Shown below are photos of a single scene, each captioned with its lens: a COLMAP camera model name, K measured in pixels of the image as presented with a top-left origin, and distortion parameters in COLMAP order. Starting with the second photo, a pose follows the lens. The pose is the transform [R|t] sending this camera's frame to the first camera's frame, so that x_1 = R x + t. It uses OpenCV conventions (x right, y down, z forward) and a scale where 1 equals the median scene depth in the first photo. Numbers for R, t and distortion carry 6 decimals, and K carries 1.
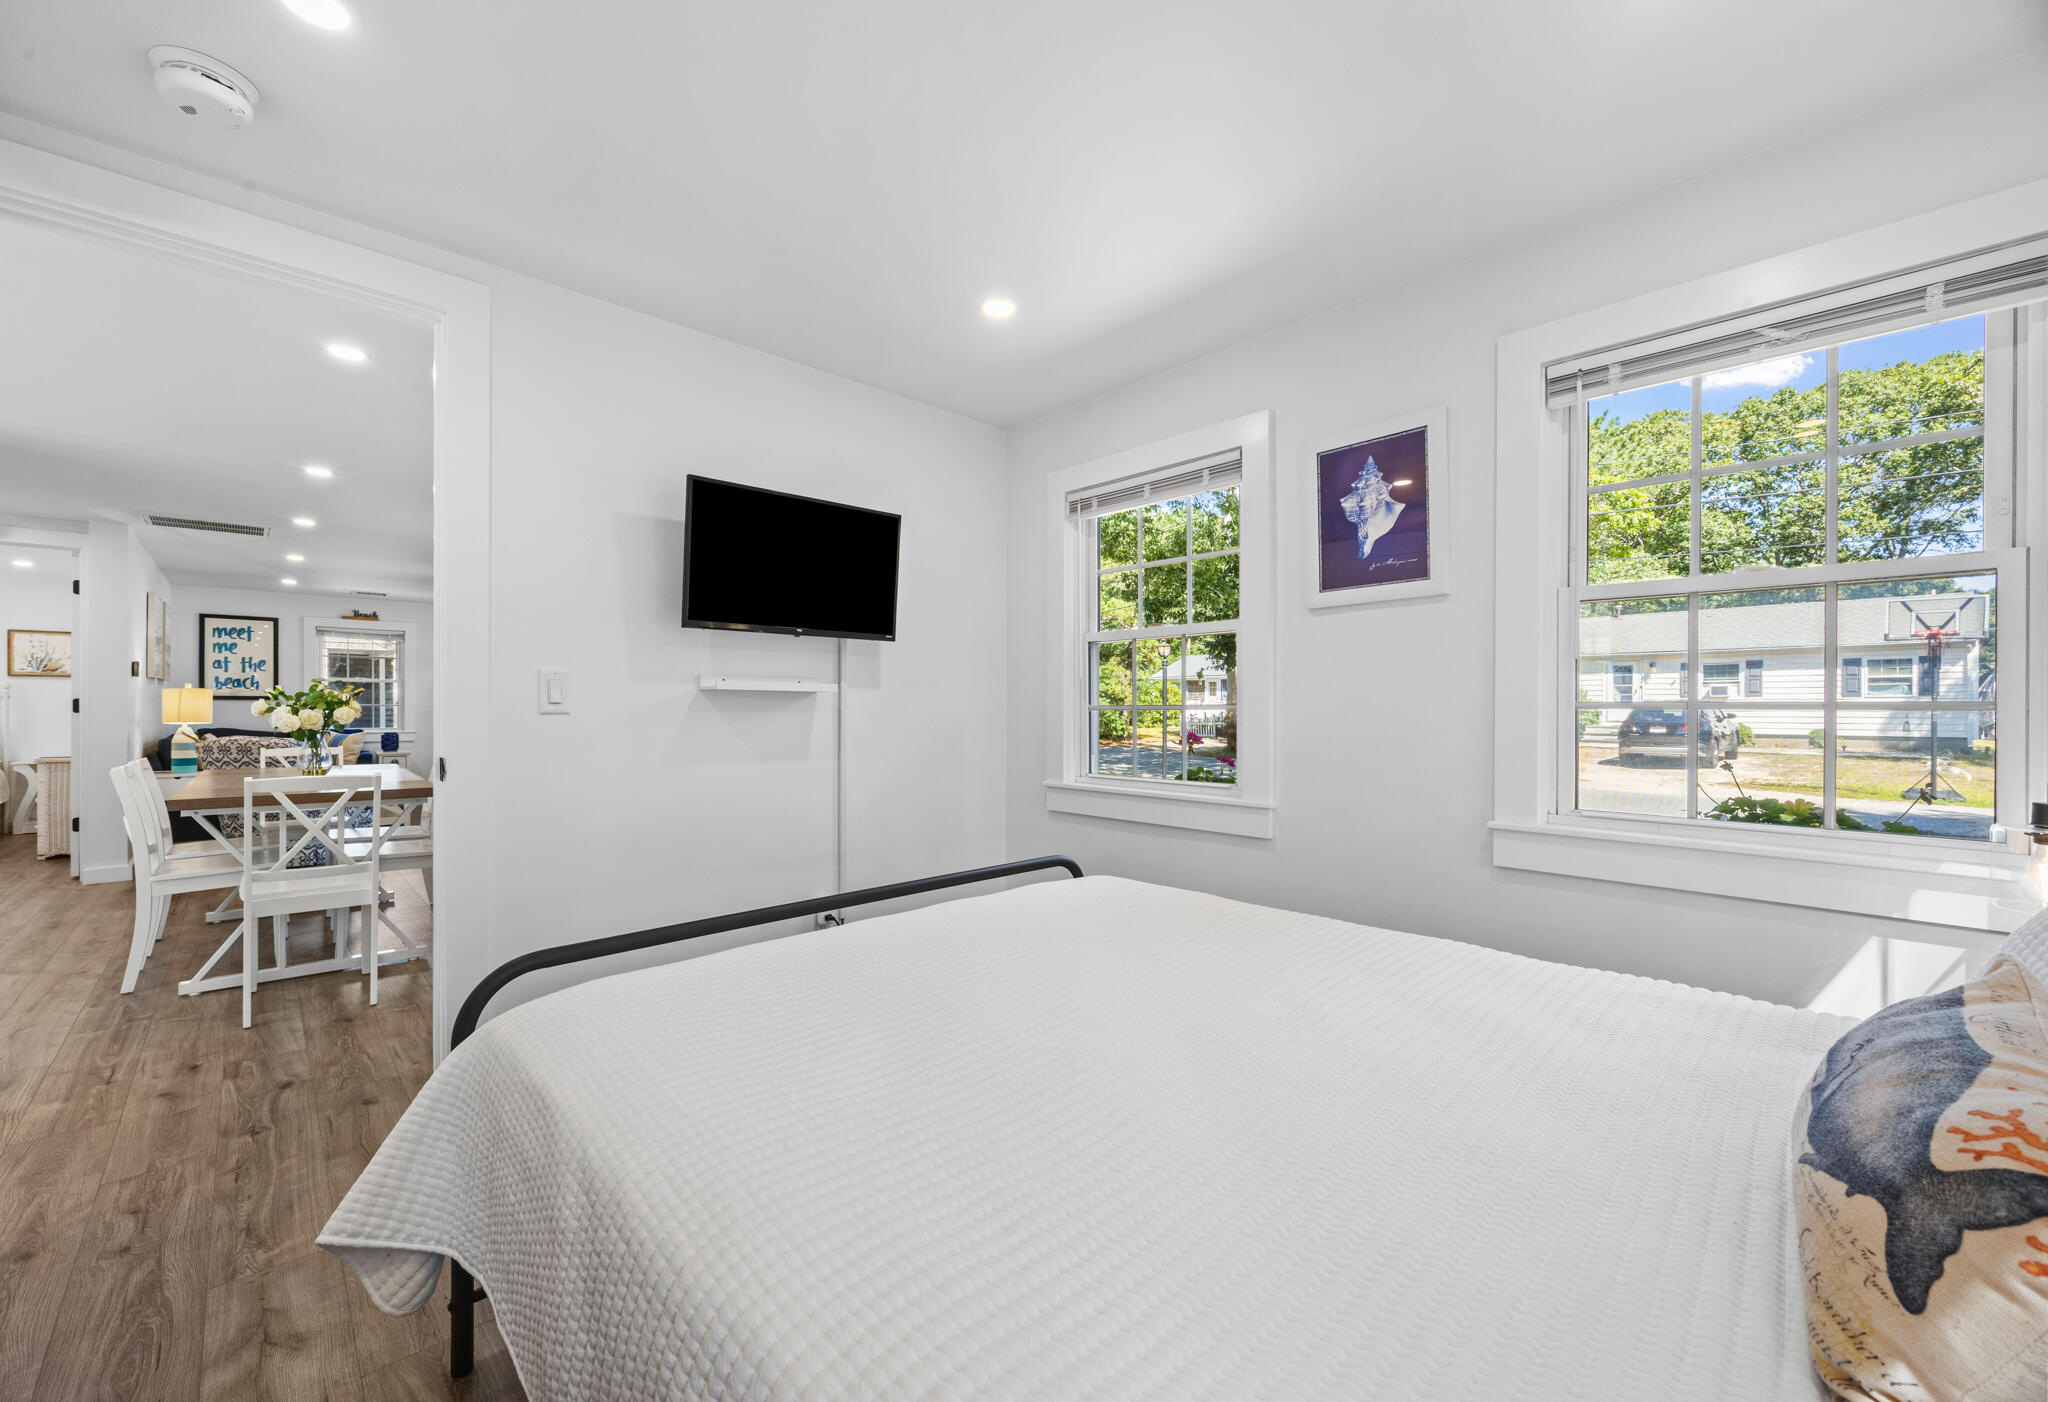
lens RADIAL K [[818.2, 0, 1013.2], [0, 818.2, 705.1], [0, 0, 1]] dist [-0.003195, -0.000249]
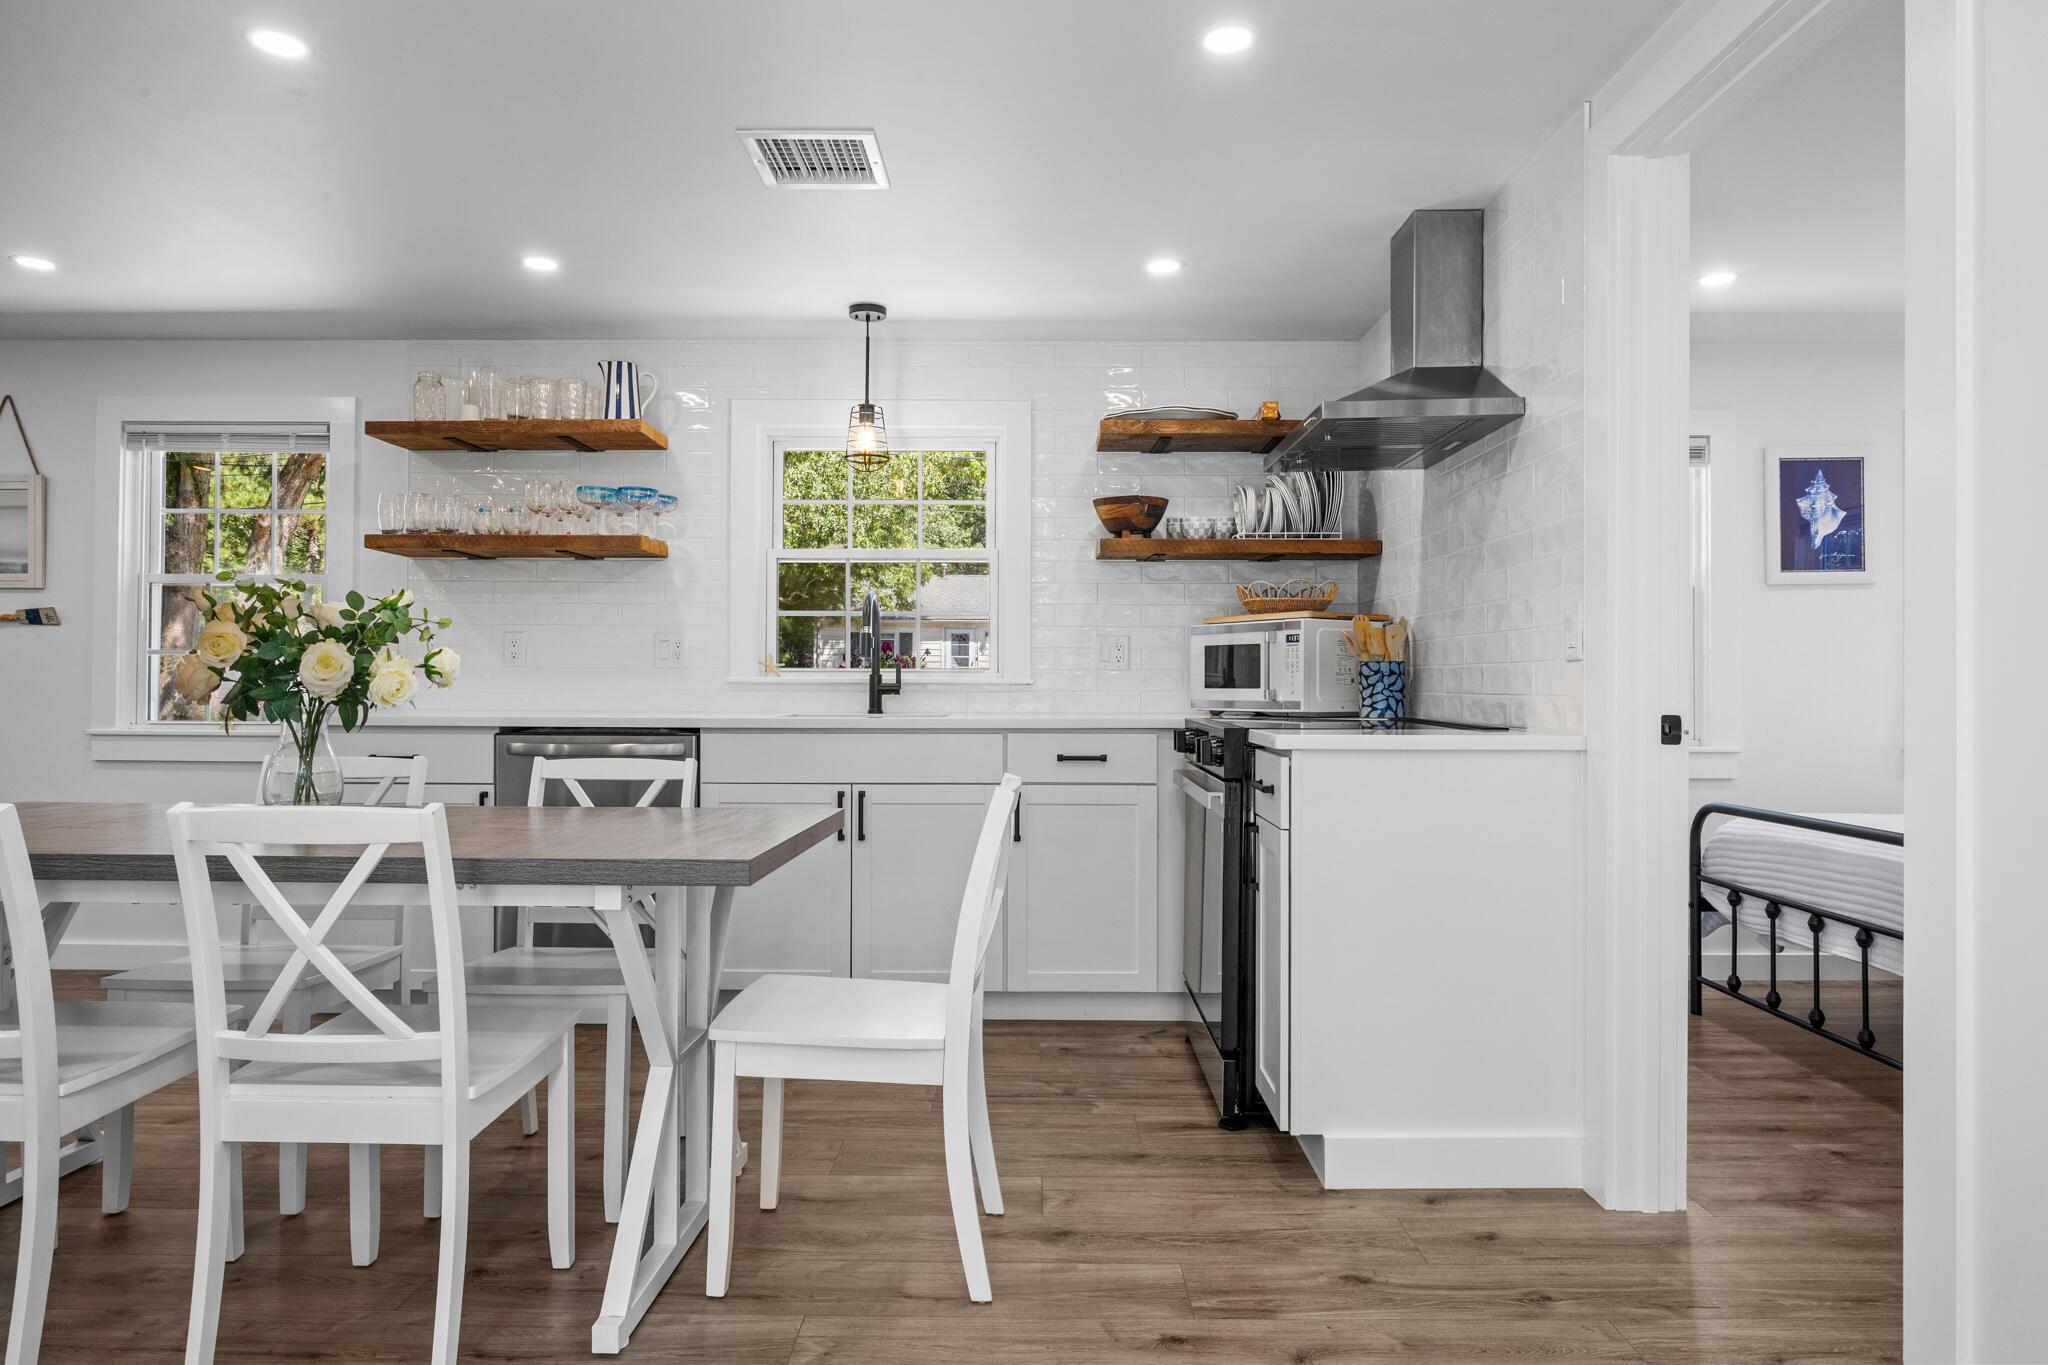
lens RADIAL K [[1235.9, 0, 1030.1], [0, 1235.9, 678.2], [0, 0, 1]] dist [-0.012616, 0.000122]
pose [[0.677823, 0.007048, 0.735191, -0.376695], [-0.006604, 0.999972, -0.003498, 0.007541], [-0.735195, -0.002485, 0.677851, 0.125173]]
